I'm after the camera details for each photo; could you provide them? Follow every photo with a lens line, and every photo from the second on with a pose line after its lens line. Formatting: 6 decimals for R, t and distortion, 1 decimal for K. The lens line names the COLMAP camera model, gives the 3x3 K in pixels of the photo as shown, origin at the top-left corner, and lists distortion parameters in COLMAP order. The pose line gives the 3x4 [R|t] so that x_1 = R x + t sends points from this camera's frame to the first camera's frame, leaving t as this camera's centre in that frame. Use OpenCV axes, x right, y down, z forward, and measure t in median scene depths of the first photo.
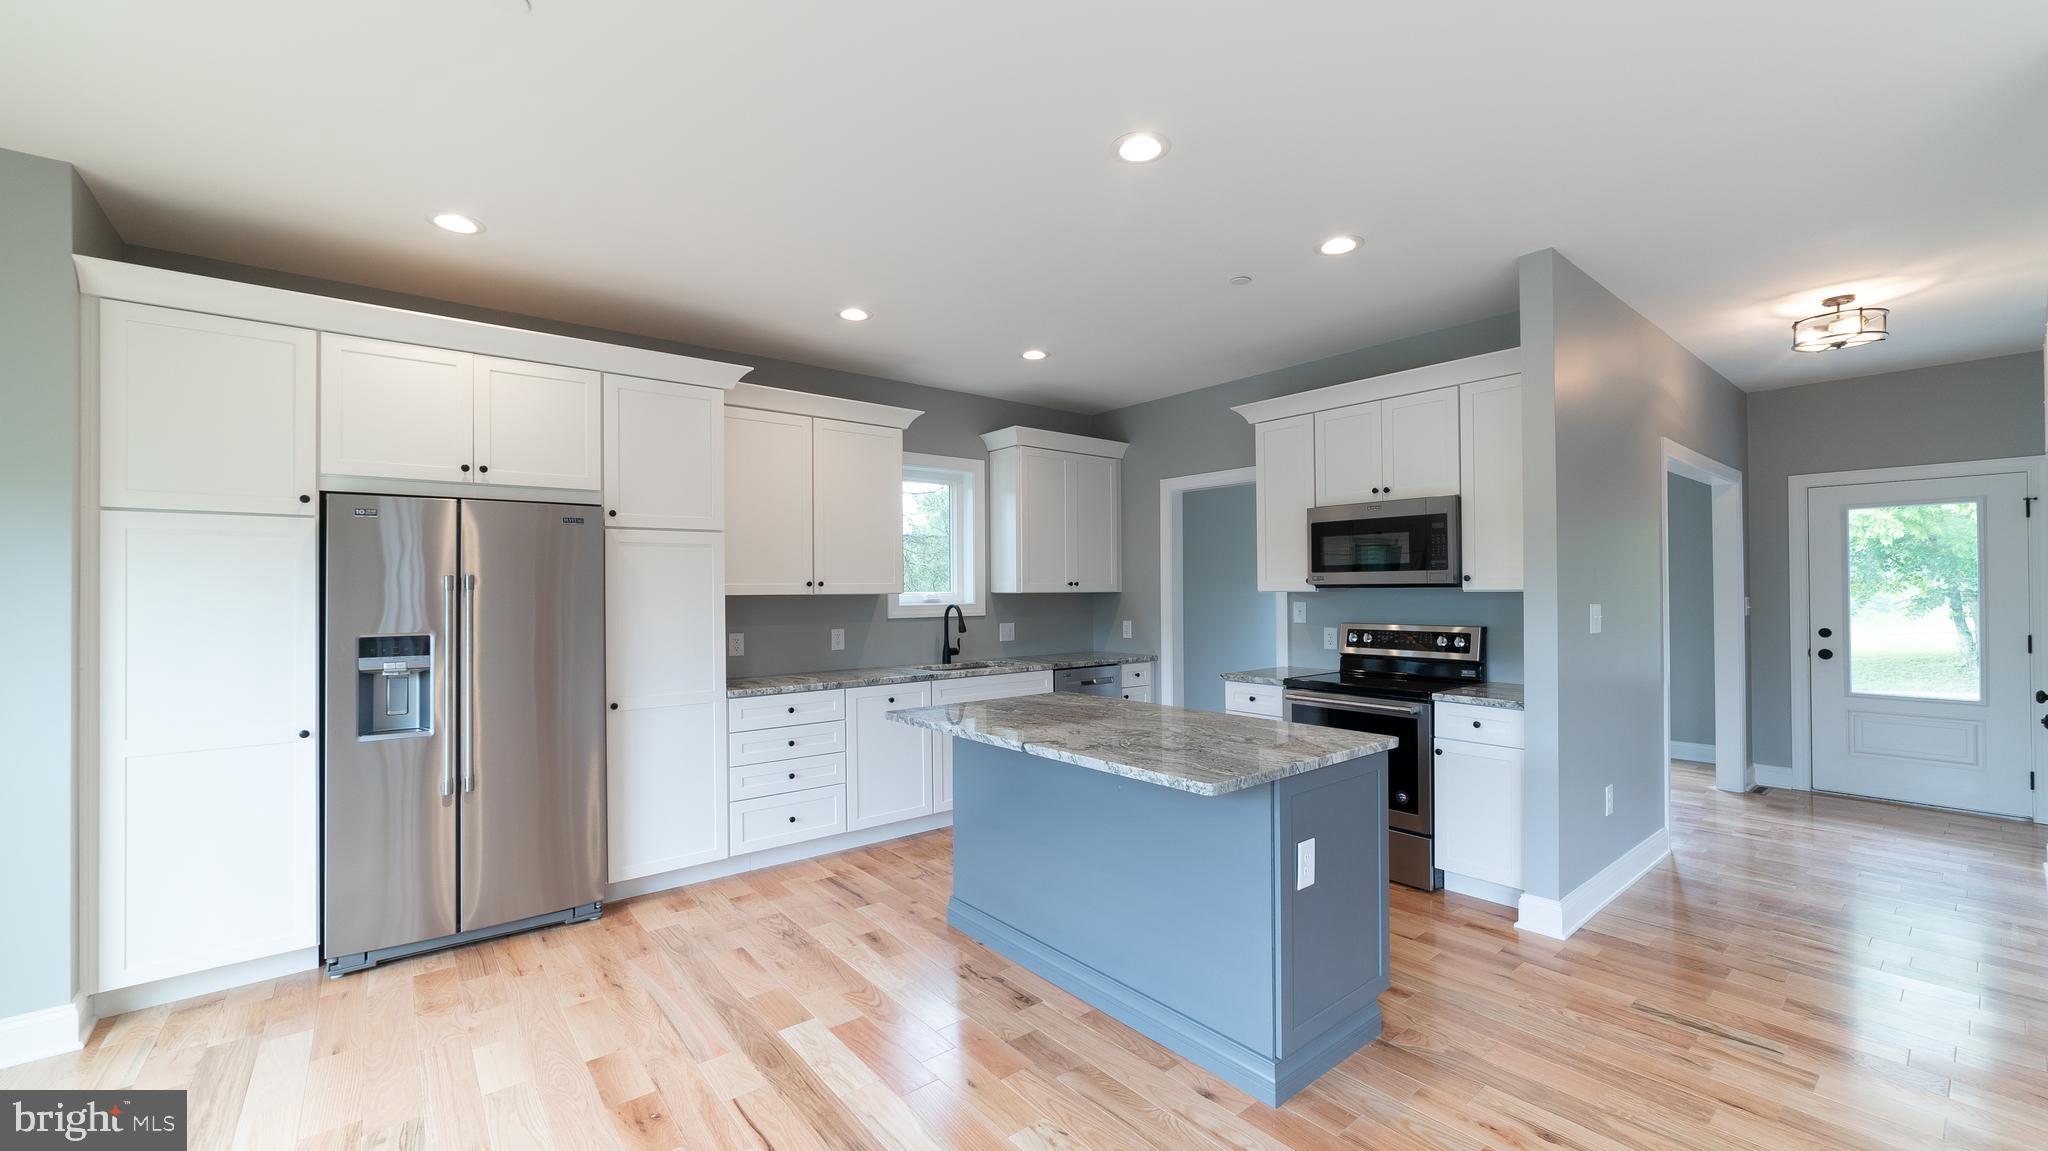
lens RADIAL K [[818.0, 0, 1017.1], [0, 818.0, 587.8], [0, 0, 1]] dist [-0.011870, 0.003871]
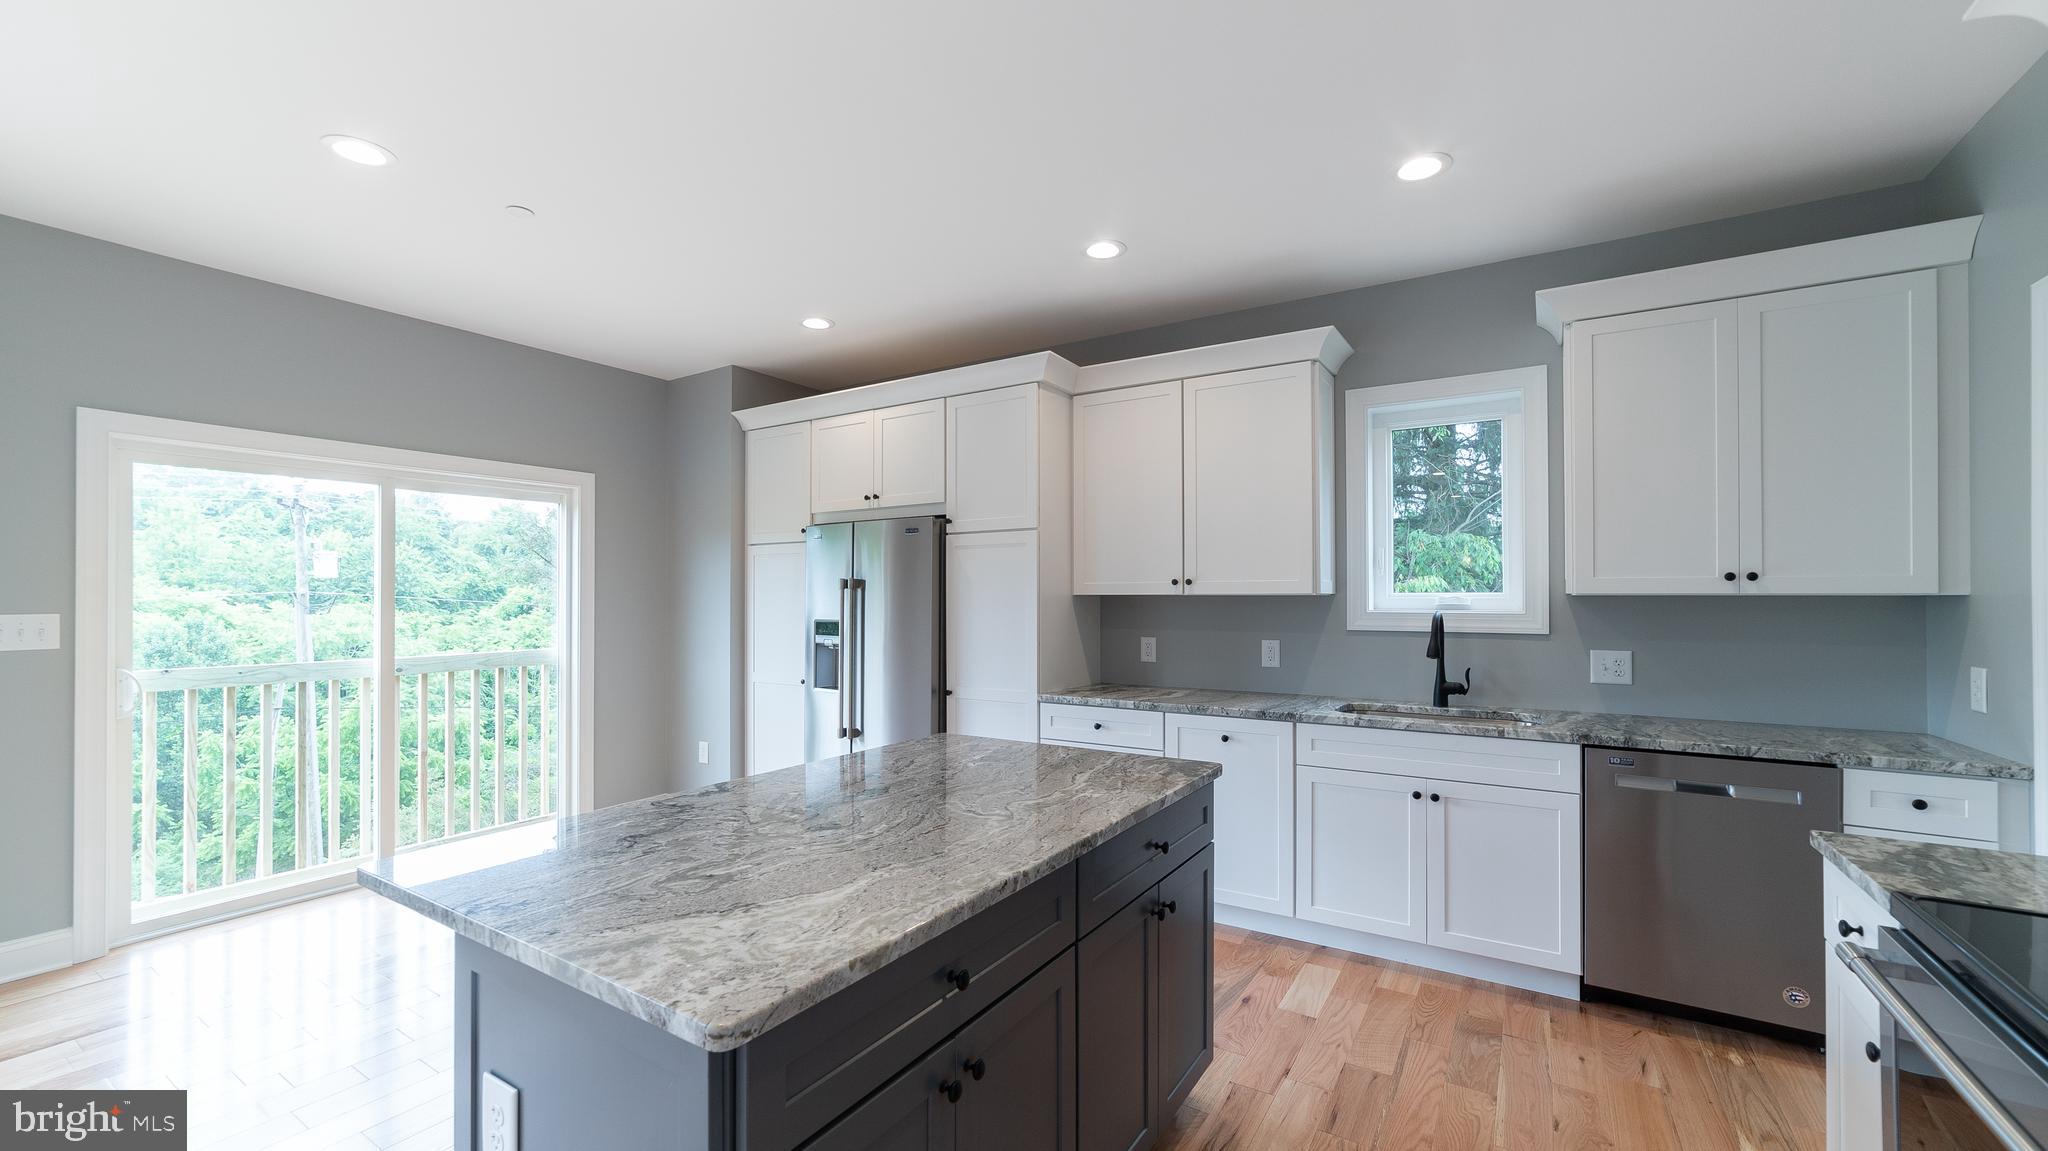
lens RADIAL K [[818.0, 0, 1020.0], [0, 818.0, 587.0], [0, 0, 1]] dist [-0.011870, 0.003871]
pose [[0.312366, -0.002781, -0.949958, 0.490159], [0.003007, 0.999994, -0.001939, 0.001789], [0.949957, -0.002251, 0.312373, 0.601116]]
